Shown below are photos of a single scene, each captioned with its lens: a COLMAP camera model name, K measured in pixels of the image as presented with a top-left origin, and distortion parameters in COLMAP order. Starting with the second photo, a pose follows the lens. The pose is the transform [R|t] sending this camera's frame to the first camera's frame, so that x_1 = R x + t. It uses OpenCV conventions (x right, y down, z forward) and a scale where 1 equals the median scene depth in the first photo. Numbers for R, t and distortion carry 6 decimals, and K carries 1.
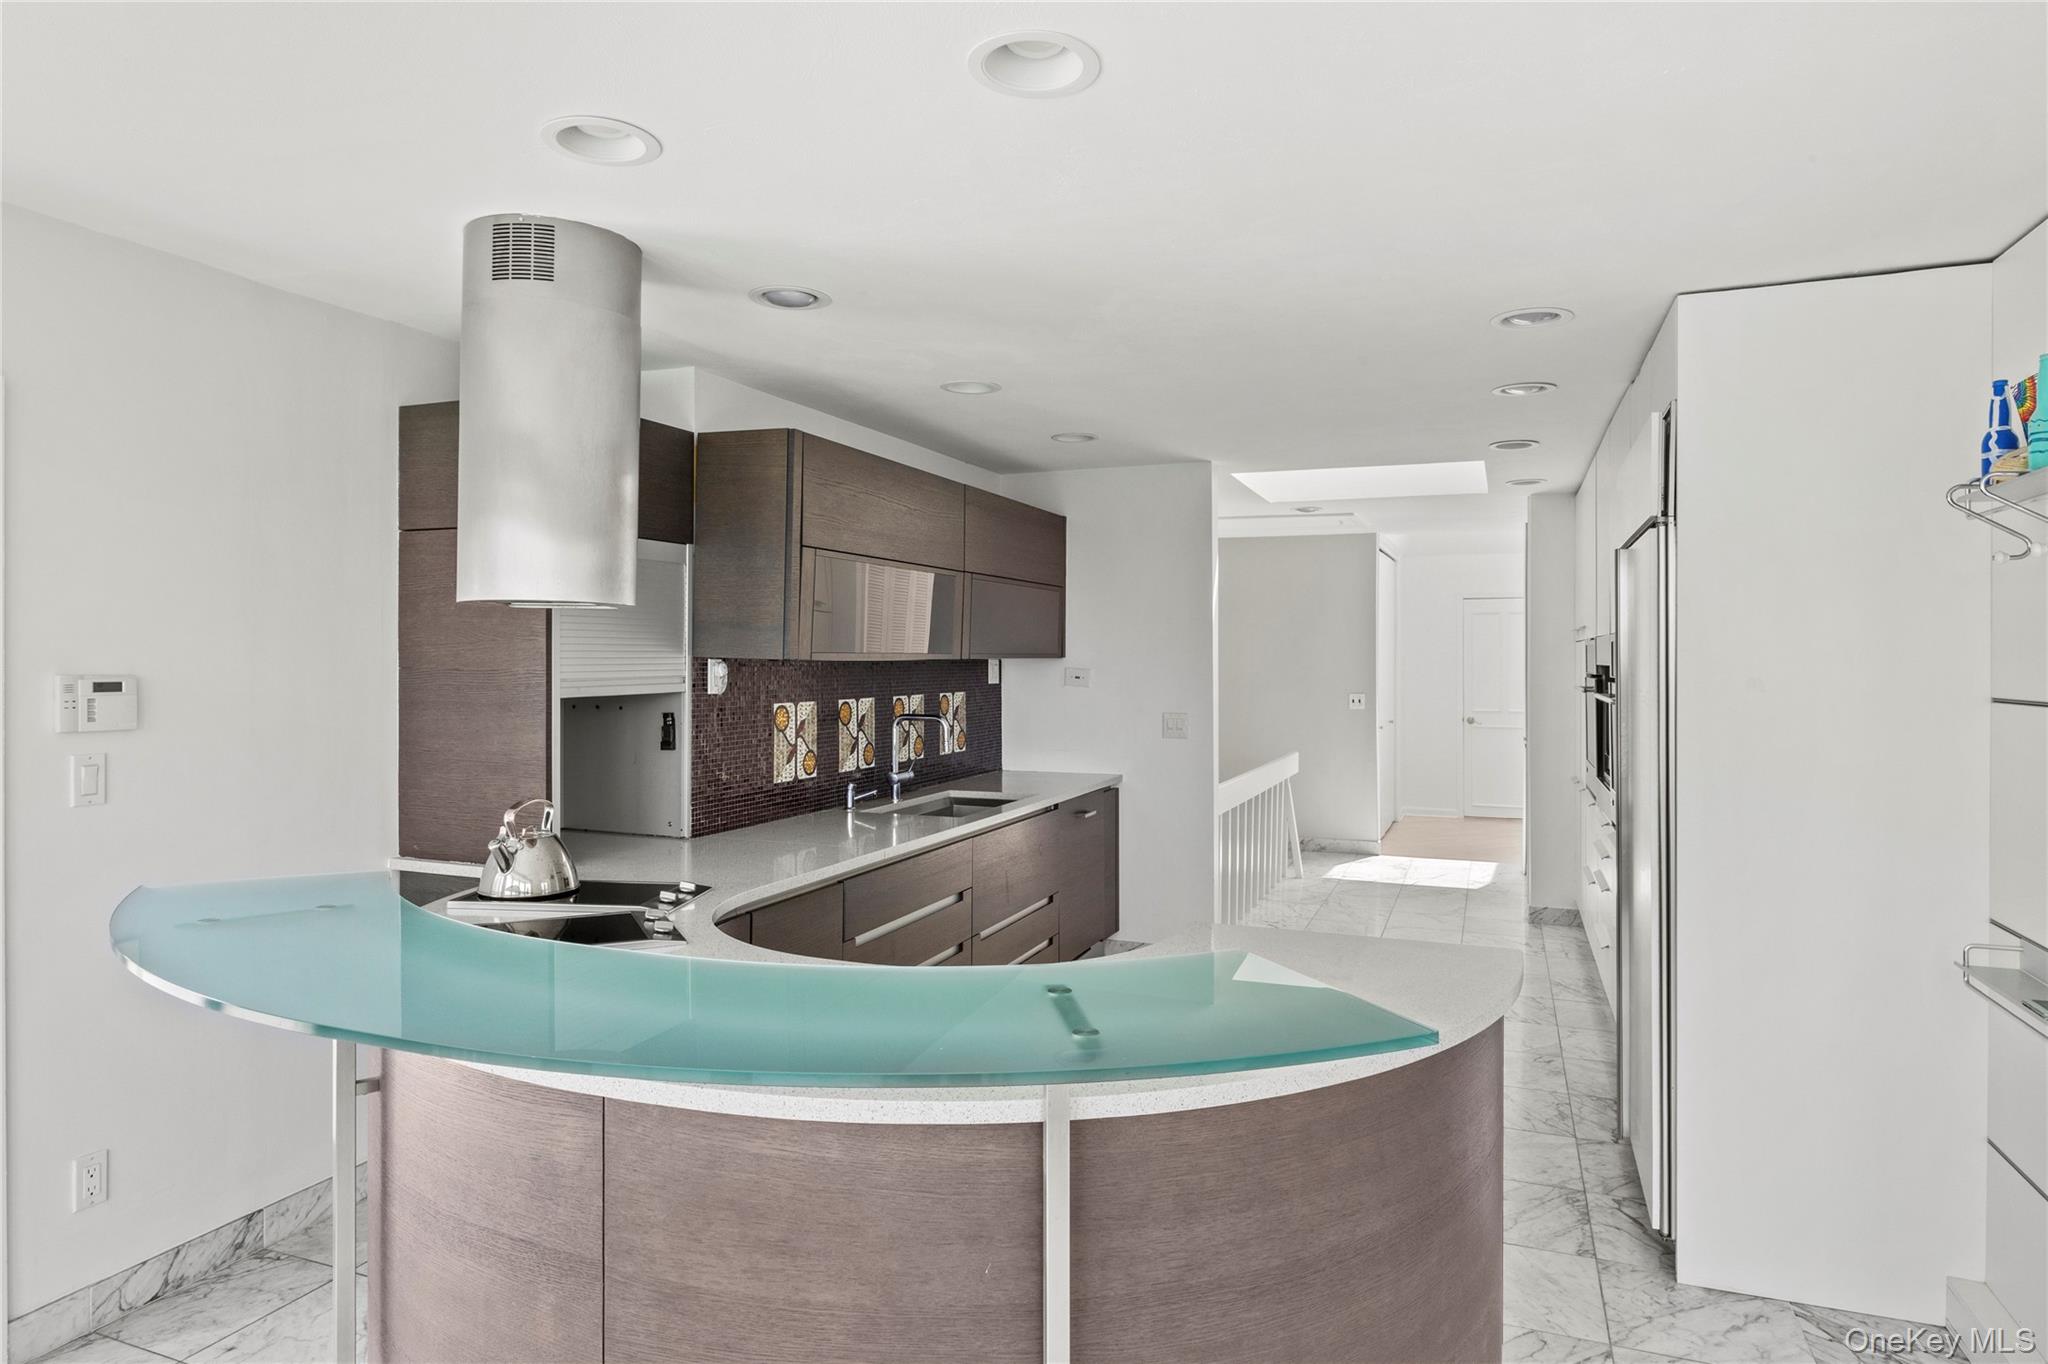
lens RADIAL K [[1245.7, 0, 1026.3], [0, 1245.7, 693.8], [0, 0, 1]] dist [-0.039108, 0.000729]
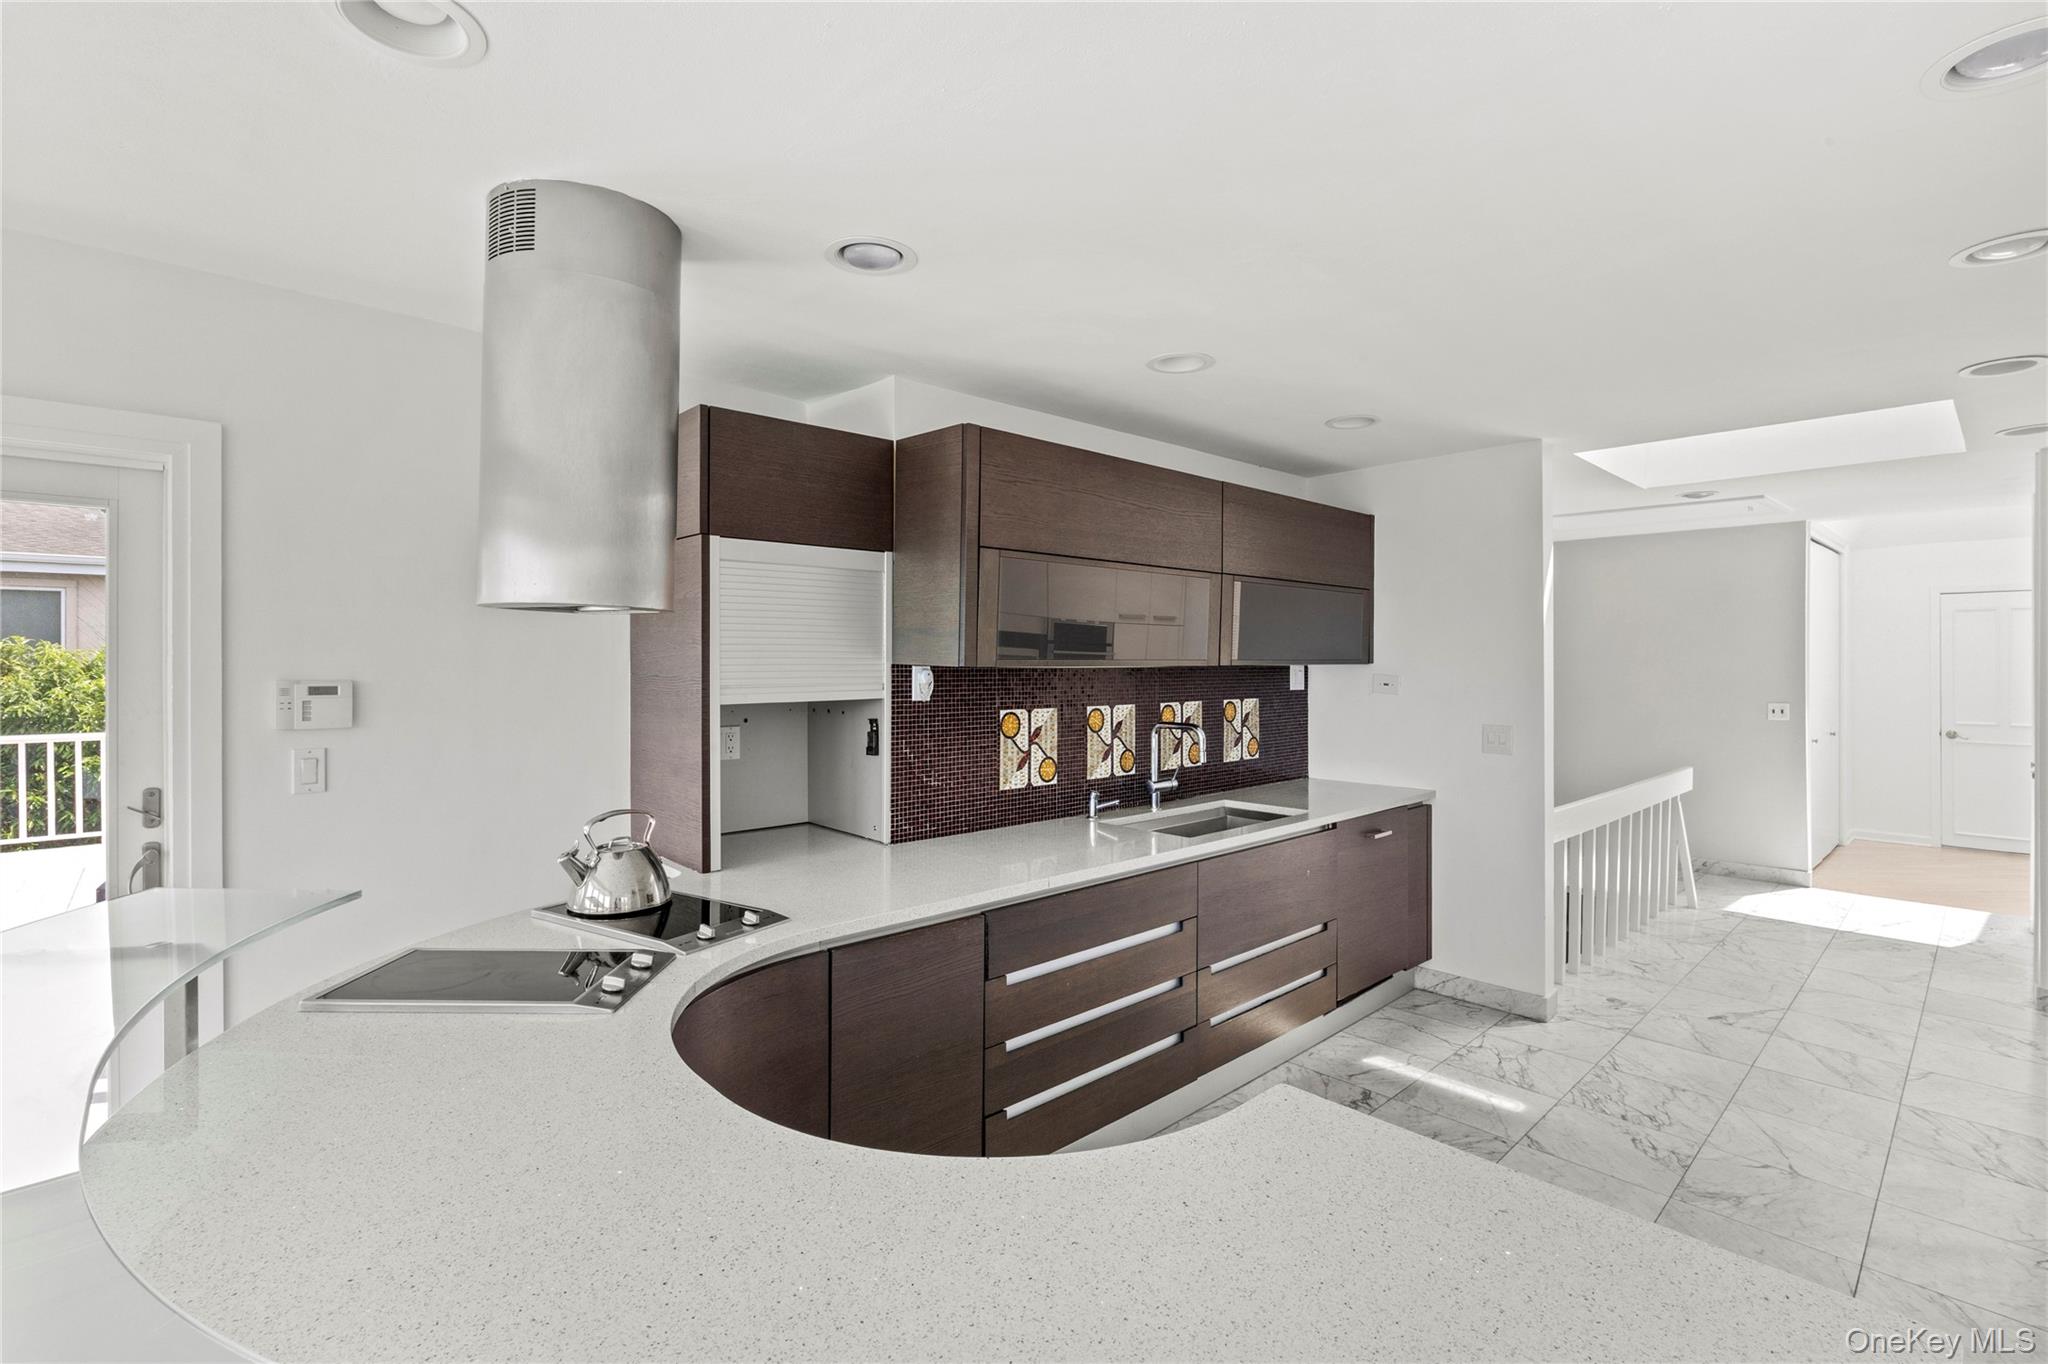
lens RADIAL K [[926.1, 0, 1023.5], [0, 926.1, 674.9], [0, 0, 1]] dist [-0.018715, 0.000589]
pose [[0.895583, 0.004739, -0.444868, 0.111132], [-0.011522, 0.999855, -0.012545, -0.008671], [0.444744, 0.016360, 0.895508, 0.261507]]
